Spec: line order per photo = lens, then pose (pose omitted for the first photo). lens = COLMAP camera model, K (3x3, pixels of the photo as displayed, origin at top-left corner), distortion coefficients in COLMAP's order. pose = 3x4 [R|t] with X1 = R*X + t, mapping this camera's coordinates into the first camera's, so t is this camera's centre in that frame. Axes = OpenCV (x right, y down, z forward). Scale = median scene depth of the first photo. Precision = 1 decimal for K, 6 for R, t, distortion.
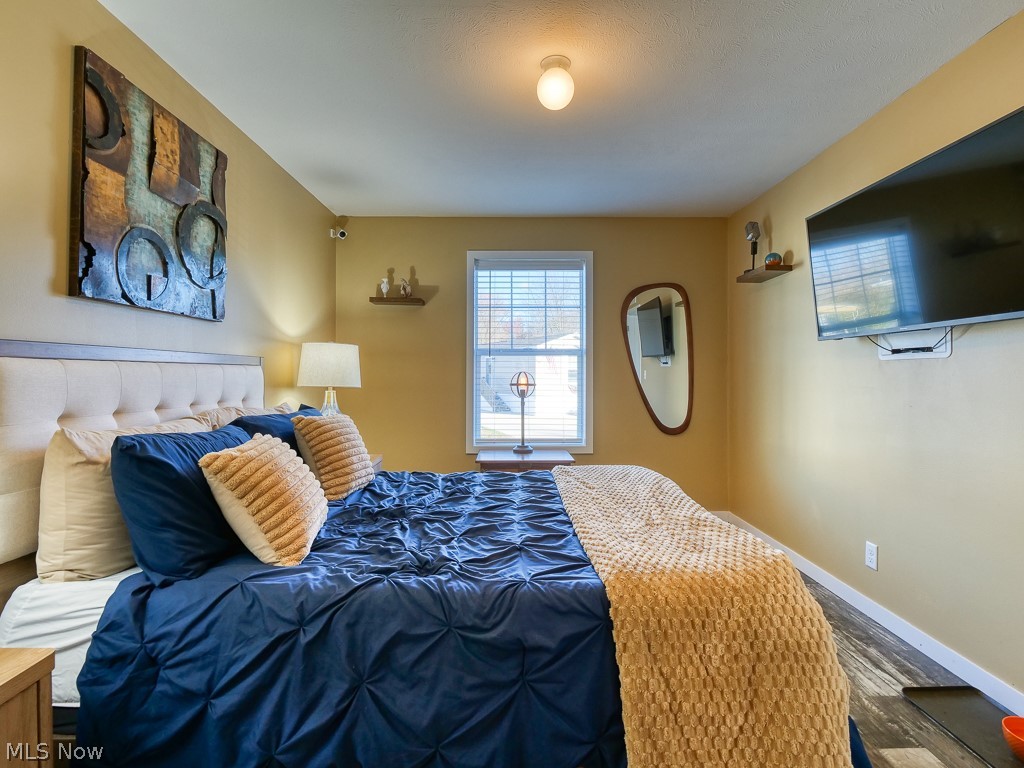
lens RADIAL K [[503.3, 0, 512.7], [0, 503.3, 367.5], [0, 0, 1]] dist [-0.013714, -0.000818]
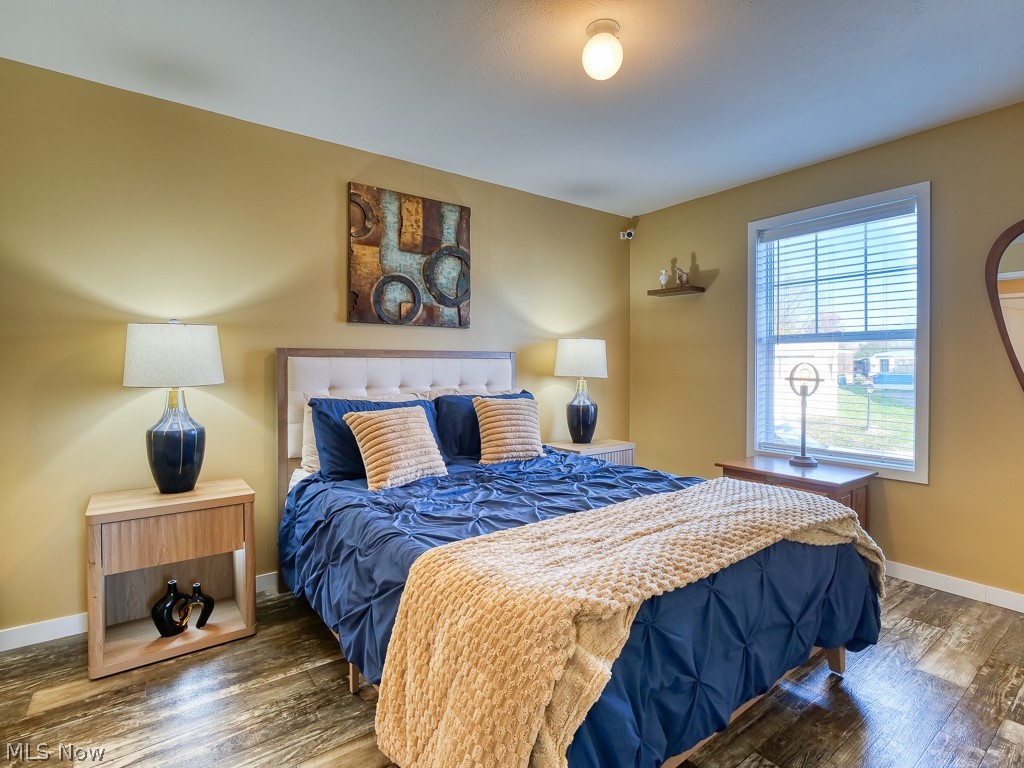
lens RADIAL K [[511.9, 0, 513.4], [0, 511.9, 367.0], [0, 0, 1]] dist [-0.013877, -0.000089]
pose [[0.582437, 0.000595, -0.812875, 0.751094], [0.010441, 0.999912, 0.008213, 0.007270], [0.812808, -0.013271, 0.582380, 0.311396]]
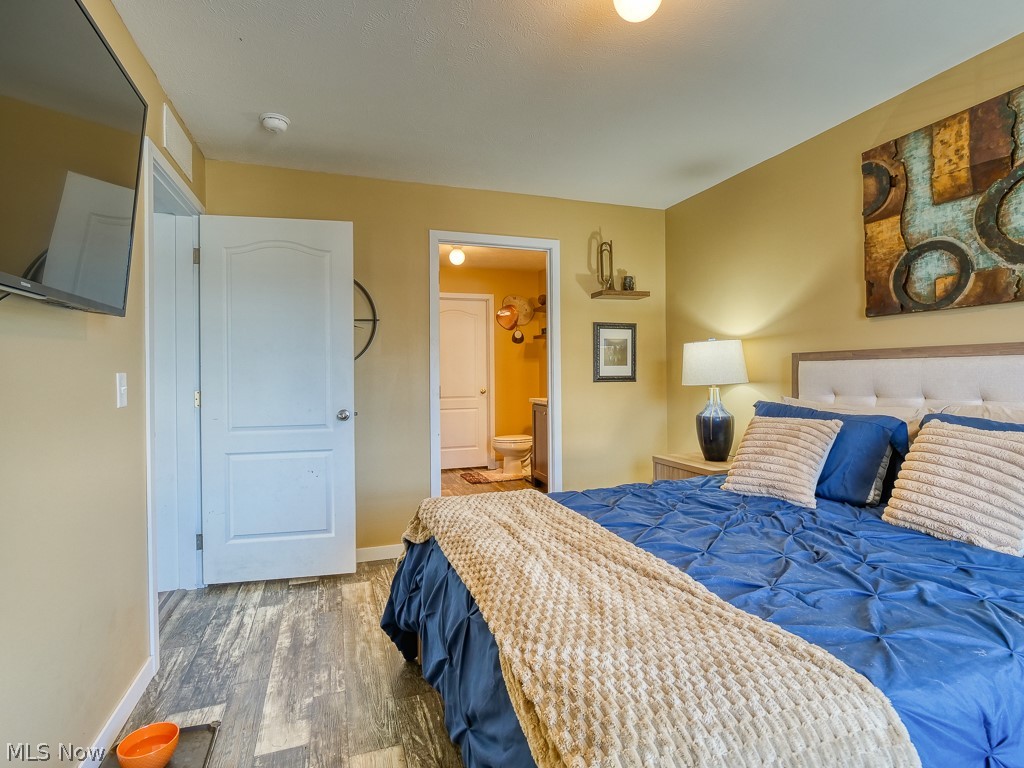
lens RADIAL K [[511.9, 0, 513.4], [0, 511.9, 367.0], [0, 0, 1]] dist [-0.013877, -0.000089]
pose [[-0.946306, -0.001571, -0.323268, 0.497603], [0.007015, 0.999653, -0.025393, 0.029004], [0.323195, -0.026297, -0.945967, 1.628235]]
